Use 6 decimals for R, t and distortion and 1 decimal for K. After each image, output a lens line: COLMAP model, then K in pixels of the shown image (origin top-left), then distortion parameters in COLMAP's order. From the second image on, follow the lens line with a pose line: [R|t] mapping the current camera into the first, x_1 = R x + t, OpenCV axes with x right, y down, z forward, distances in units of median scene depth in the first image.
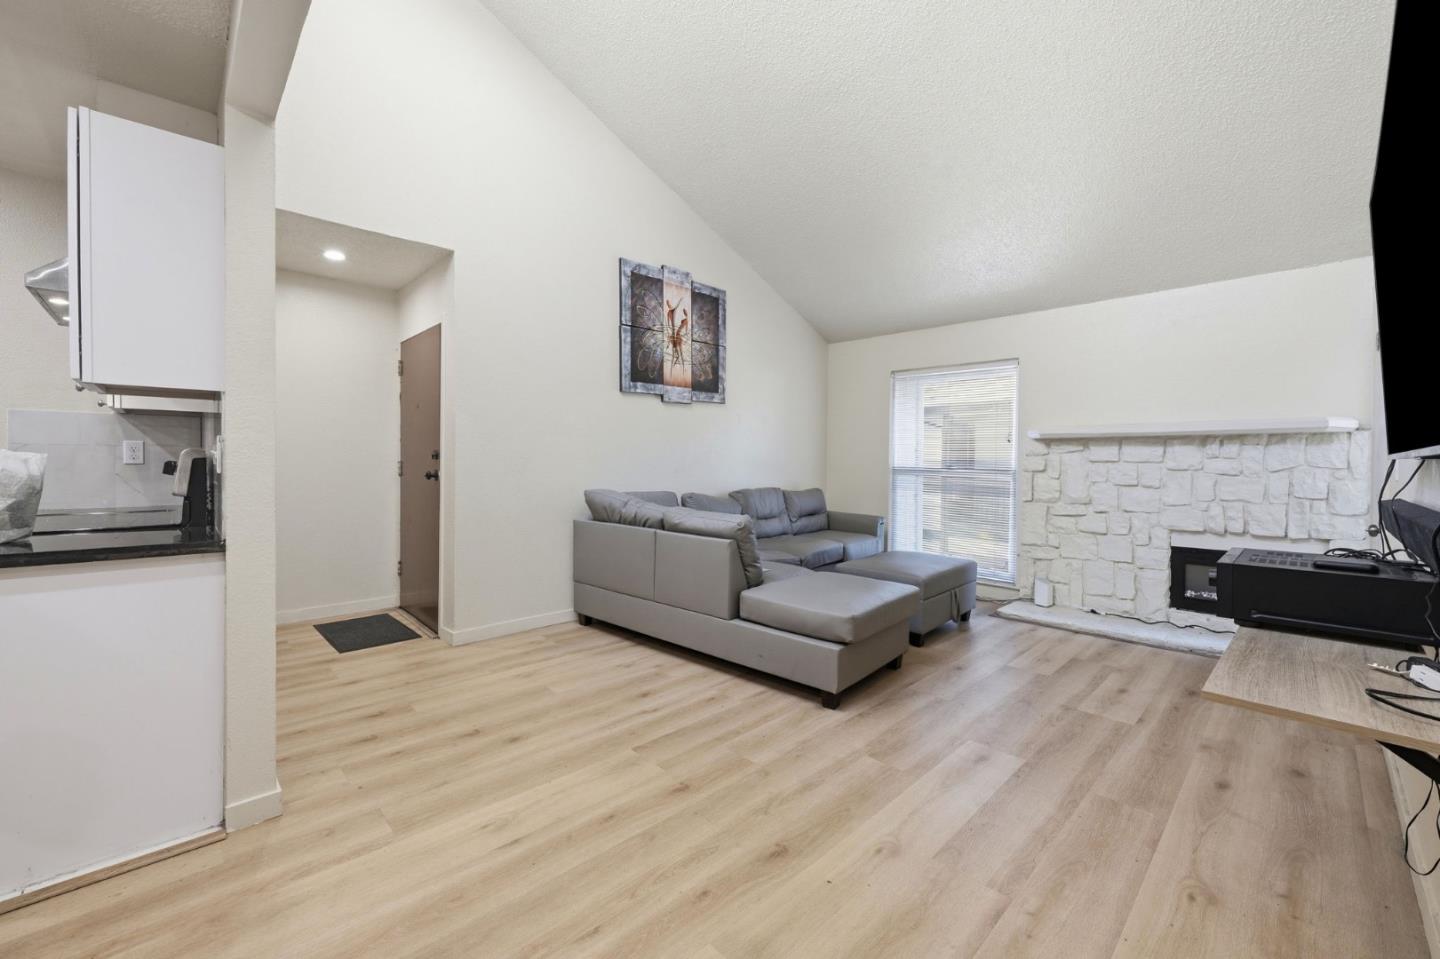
lens RADIAL K [[565.7, 0, 725.5], [0, 565.7, 473.1], [0, 0, 1]] dist [-0.002589, 0.000985]
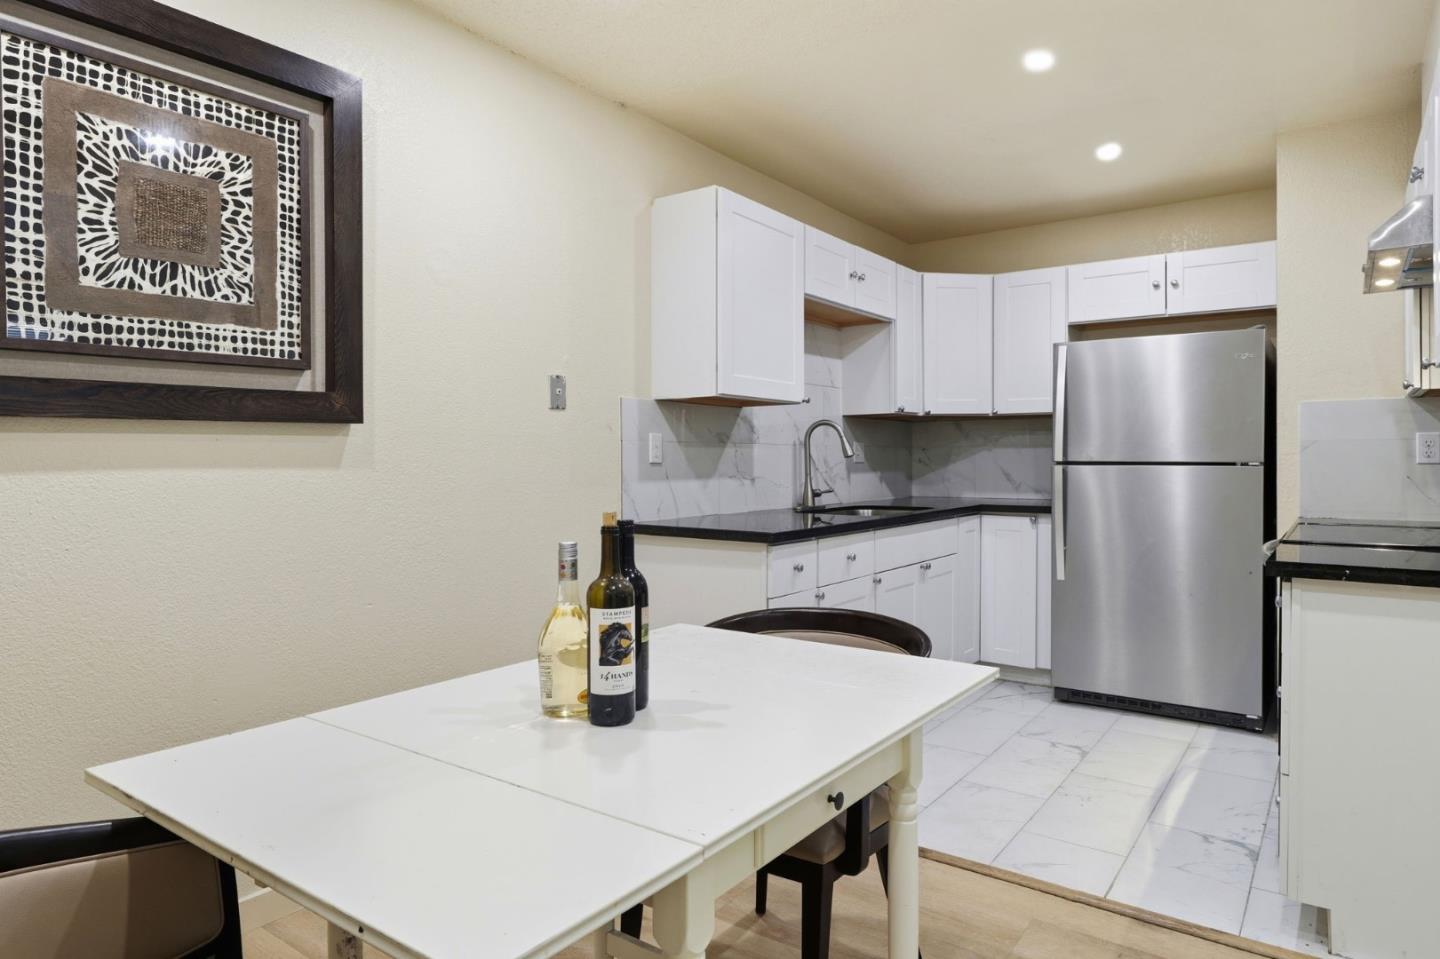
lens RADIAL K [[875.5, 0, 722.1], [0, 875.5, 458.4], [0, 0, 1]] dist [0.006287, -0.002963]
pose [[0.186074, -0.009831, -0.982486, -0.065762], [-0.014231, 0.999818, -0.012699, 0.004728], [0.982433, 0.016344, 0.185901, -0.092516]]
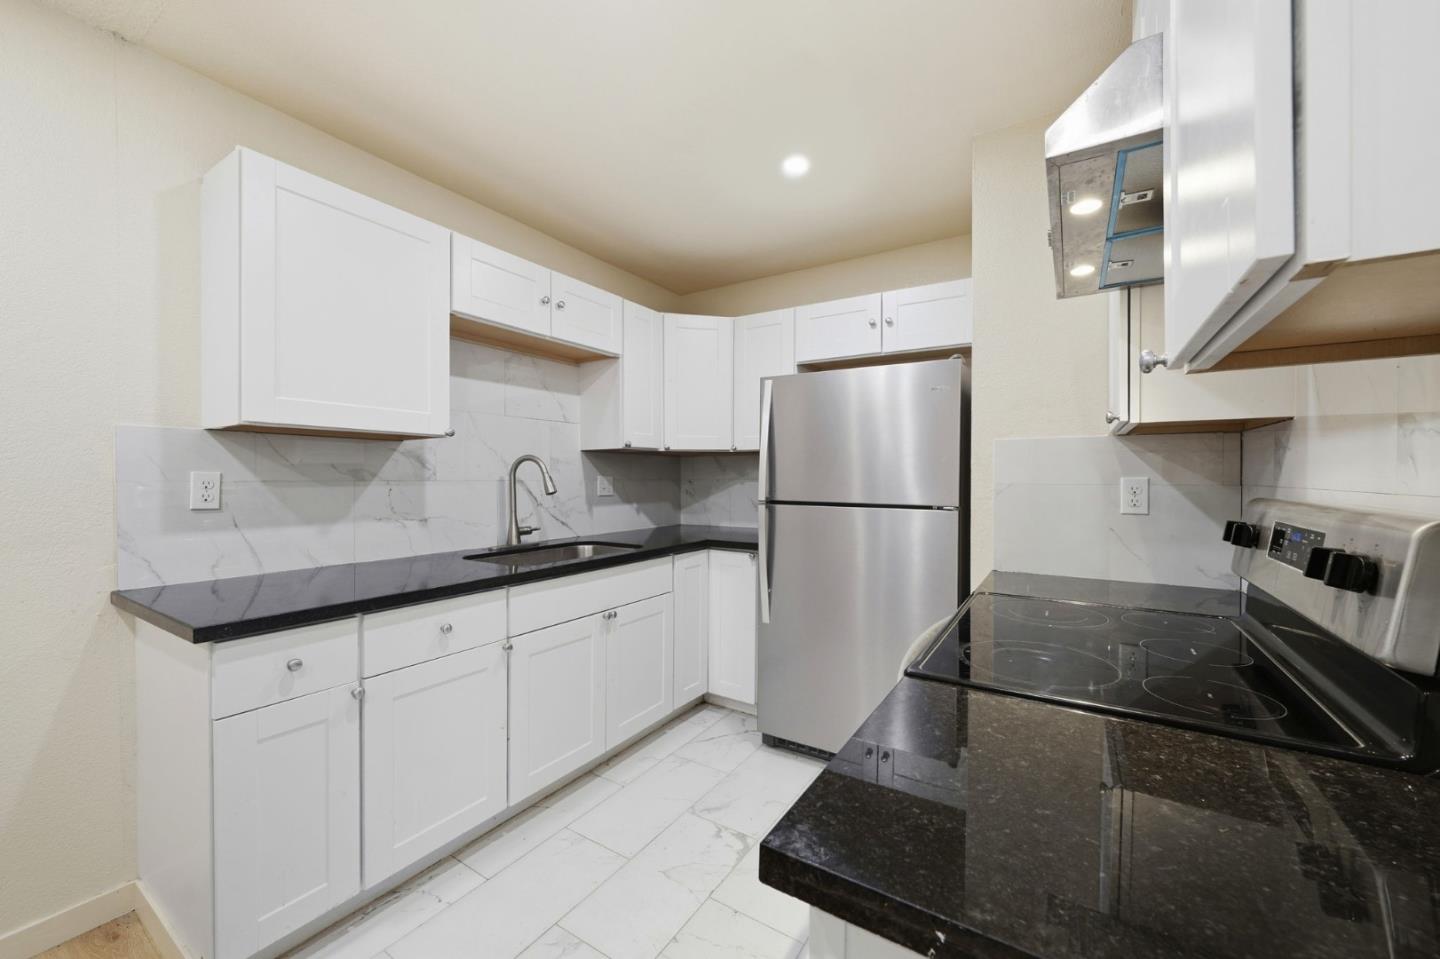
lens RADIAL K [[565.7, 0, 720.8], [0, 565.7, 477.3], [0, 0, 1]] dist [-0.002589, 0.000985]
pose [[0.244917, -0.007205, -0.969517, -0.418188], [-0.019611, 0.999731, -0.012383, -0.029704], [0.969346, 0.022046, 0.244710, 0.307201]]
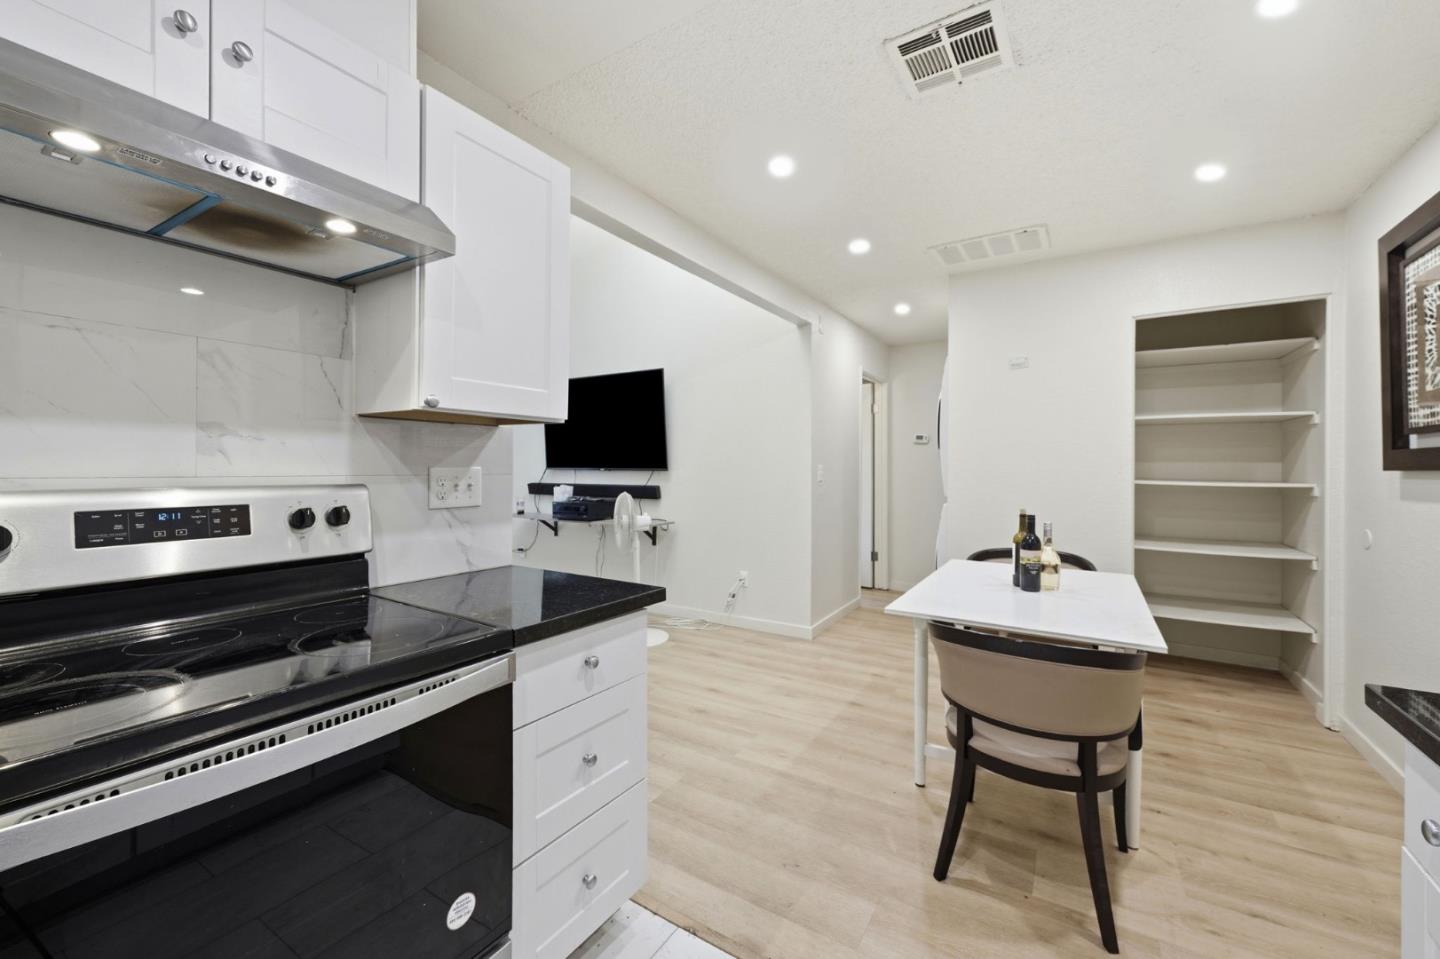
lens RADIAL K [[565.7, 0, 713.9], [0, 565.7, 459.9], [0, 0, 1]] dist [-0.002589, 0.000985]
pose [[-0.241218, -0.001964, 0.970469, -0.968547], [0.011248, 0.999925, 0.004819, -0.039345], [-0.970406, 0.012078, -0.241178, 0.421690]]
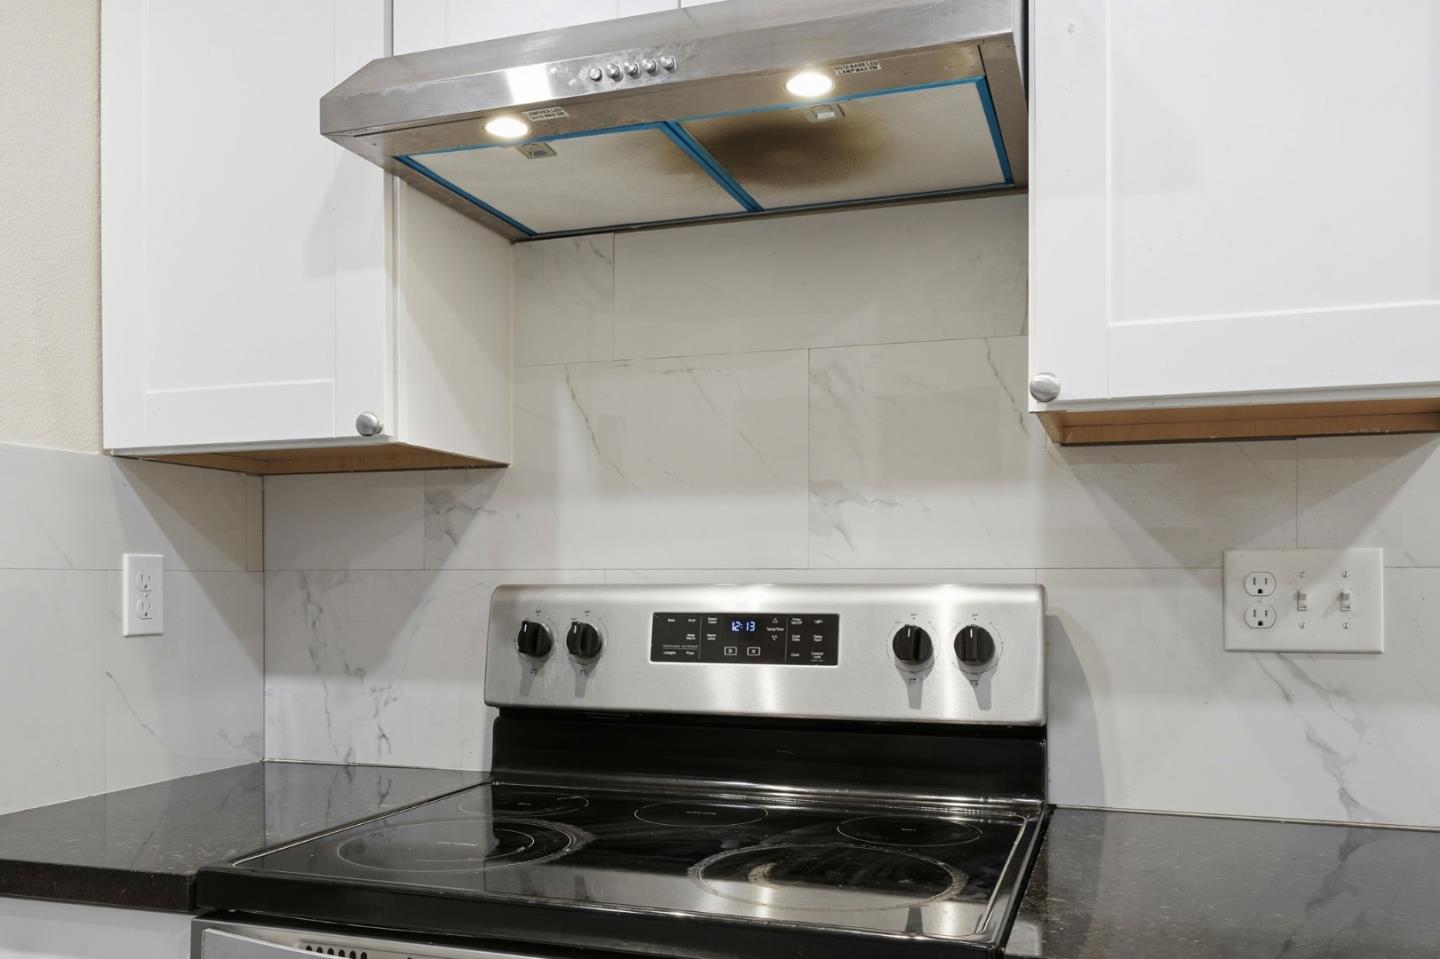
lens RADIAL K [[1193.3, 0, 729.2], [0, 1193.3, 578.5], [0, 0, 1]] dist [-0.002134, -0.001537]
pose [[0.887325, -0.009318, 0.461051, -0.805824], [0.020044, 0.999630, -0.018372, -0.020239], [-0.460709, 0.025543, 0.887184, 0.257355]]
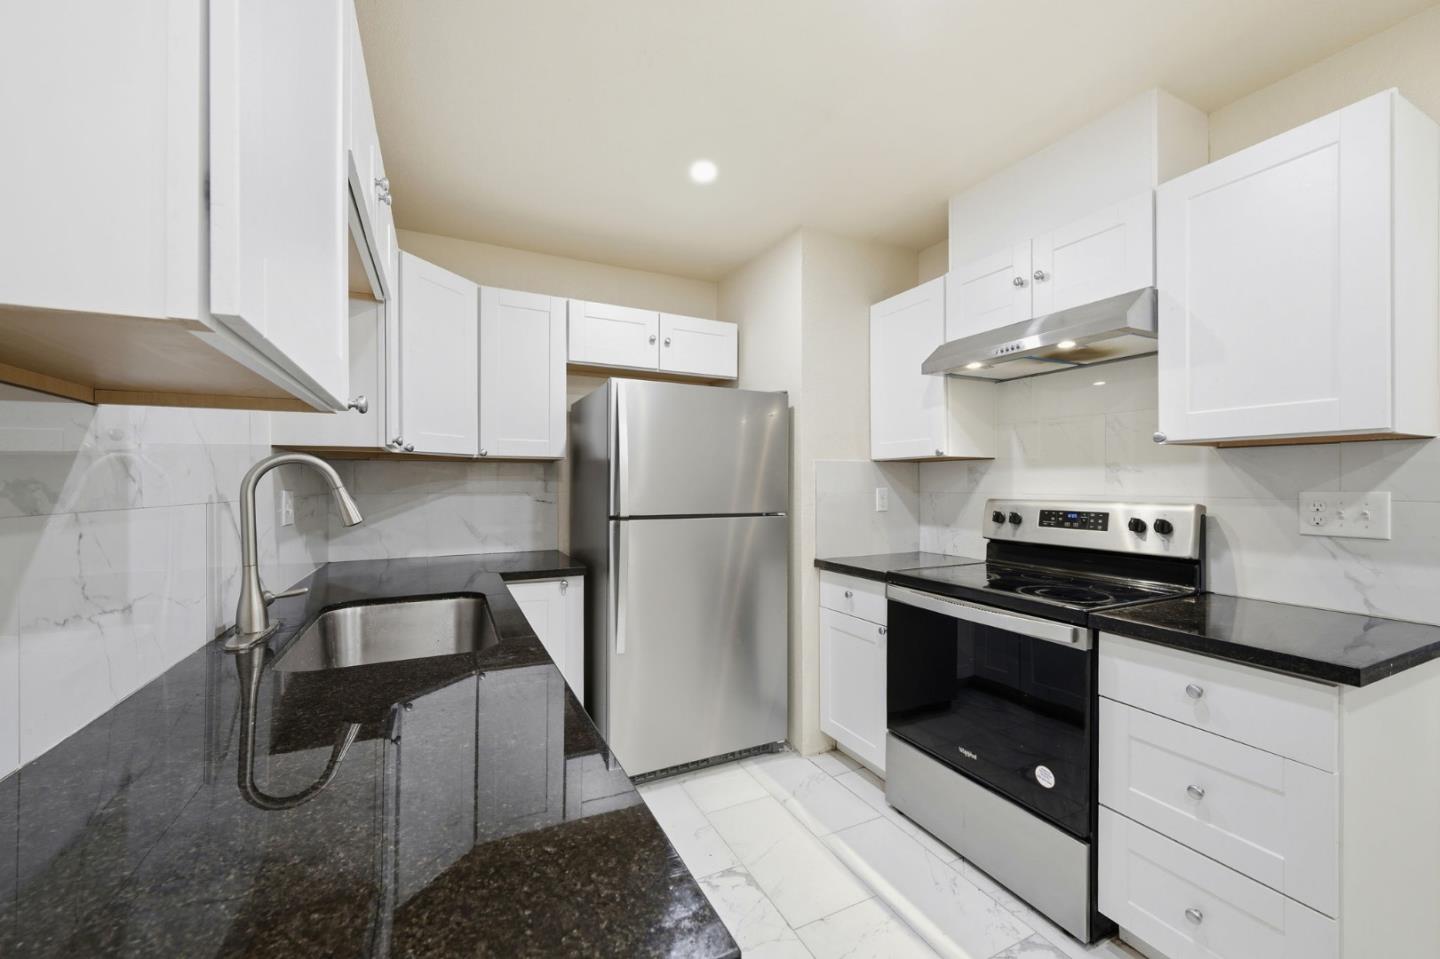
lens RADIAL K [[565.7, 0, 720.7], [0, 565.7, 485.9], [0, 0, 1]] dist [-0.002589, 0.000985]
pose [[0.953741, -0.010076, -0.300459, -0.773318], [0.004261, 0.999791, -0.020000, -0.031212], [0.300598, 0.017795, 0.953585, -0.020305]]
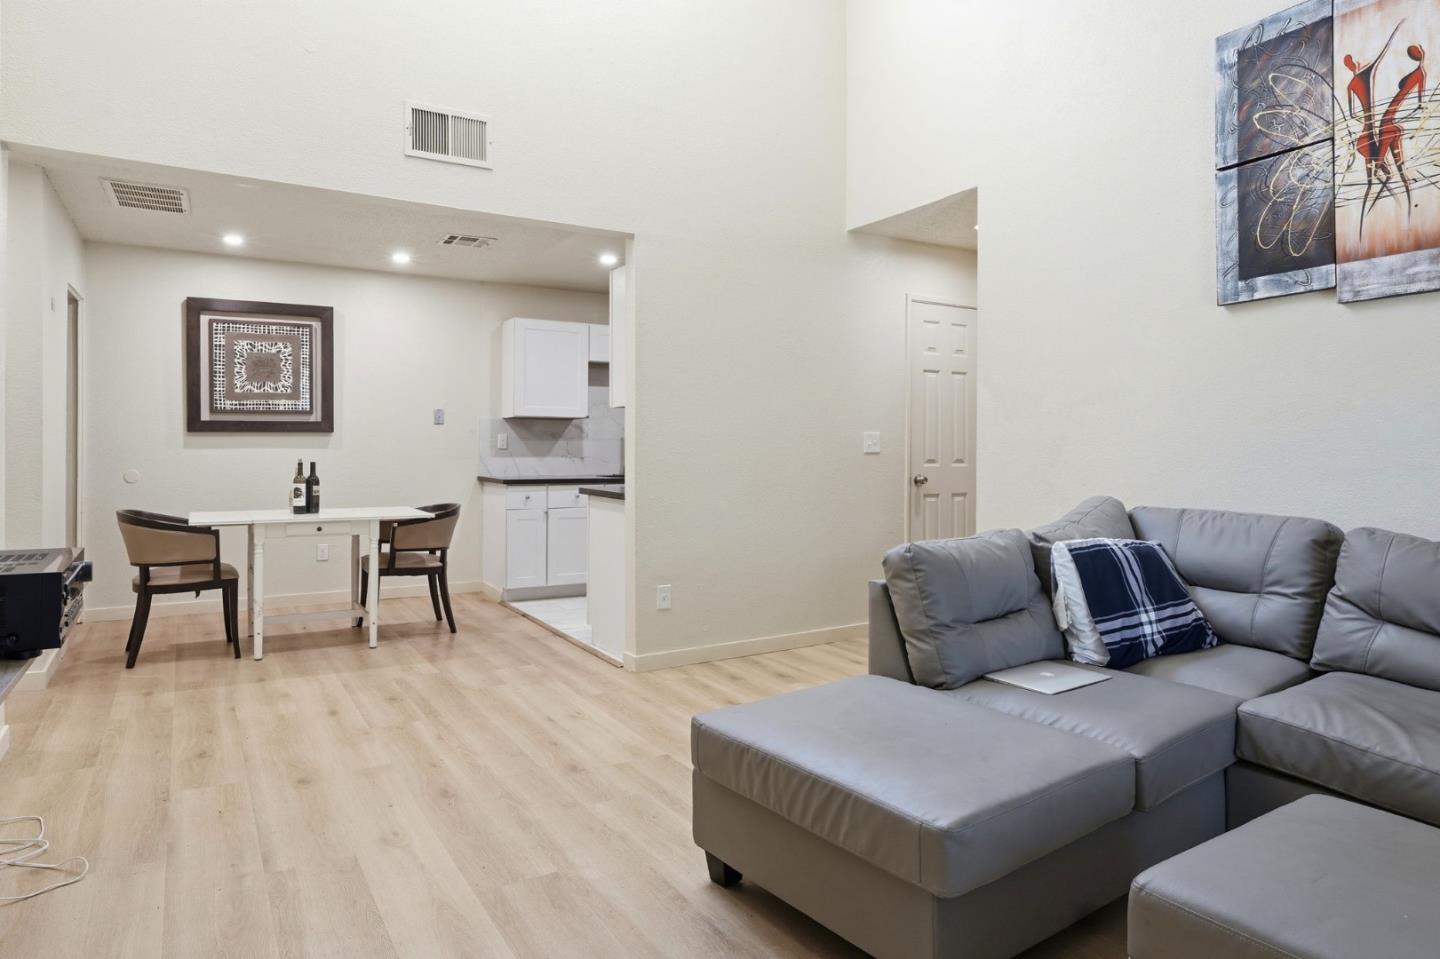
lens RADIAL K [[875.5, 0, 717.4], [0, 875.5, 448.0], [0, 0, 1]] dist [0.006287, -0.002963]
pose [[-0.220711, -0.010027, -0.975288, 0.780683], [-0.026855, 0.999631, -0.004200, -0.006638], [0.974970, 0.025264, -0.220898, 0.885444]]
